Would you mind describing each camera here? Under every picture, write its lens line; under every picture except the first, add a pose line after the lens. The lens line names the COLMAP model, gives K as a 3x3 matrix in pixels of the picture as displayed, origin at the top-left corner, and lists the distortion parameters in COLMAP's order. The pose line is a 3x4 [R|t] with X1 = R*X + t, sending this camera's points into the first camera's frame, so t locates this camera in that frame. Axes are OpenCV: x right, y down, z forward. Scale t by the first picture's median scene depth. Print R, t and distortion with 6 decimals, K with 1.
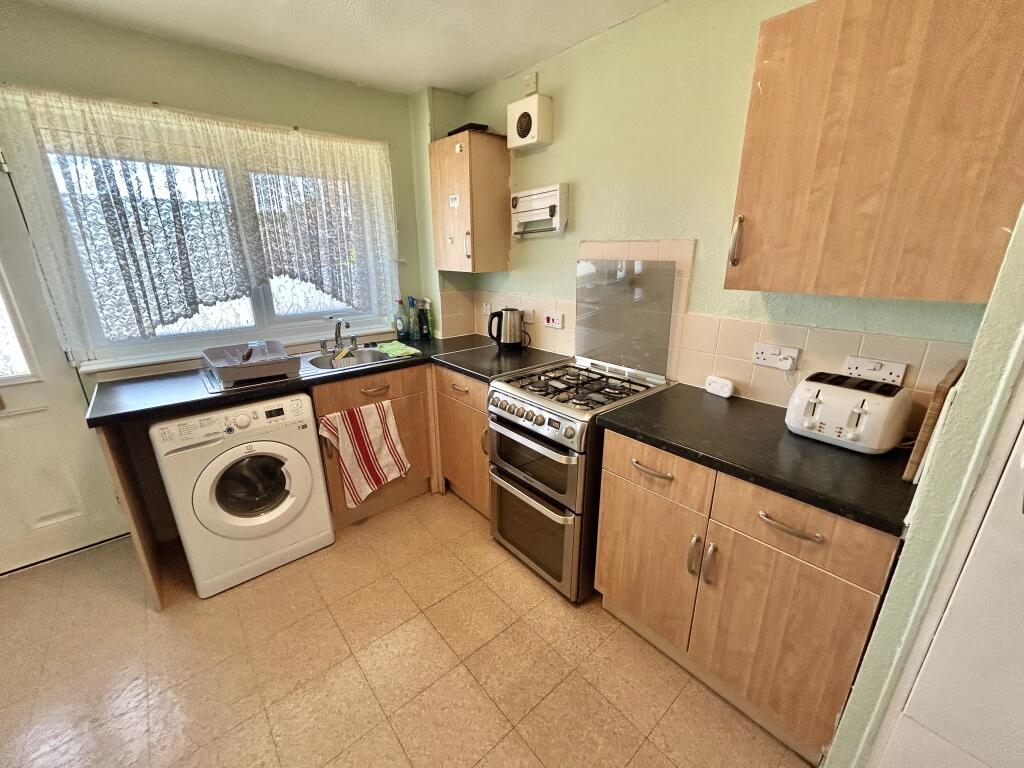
lens RADIAL K [[410.9, 0, 511.6], [0, 410.9, 382.6], [0, 0, 1]] dist [0.001756, 0.000246]
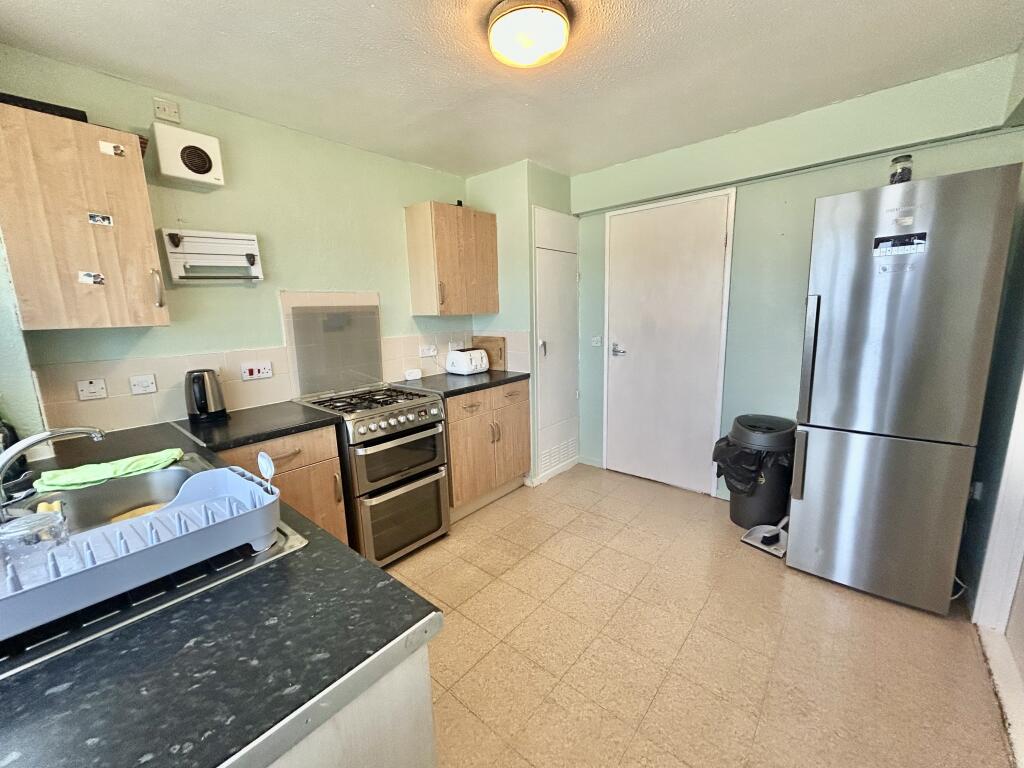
lens RADIAL K [[410.9, 0, 510.8], [0, 410.9, 384.7], [0, 0, 1]] dist [0.001756, 0.000246]
pose [[-0.147269, -0.165734, 0.975112, -1.007125], [0.335055, 0.919215, 0.206836, -0.138518], [-0.930618, 0.357177, -0.079842, 0.612122]]
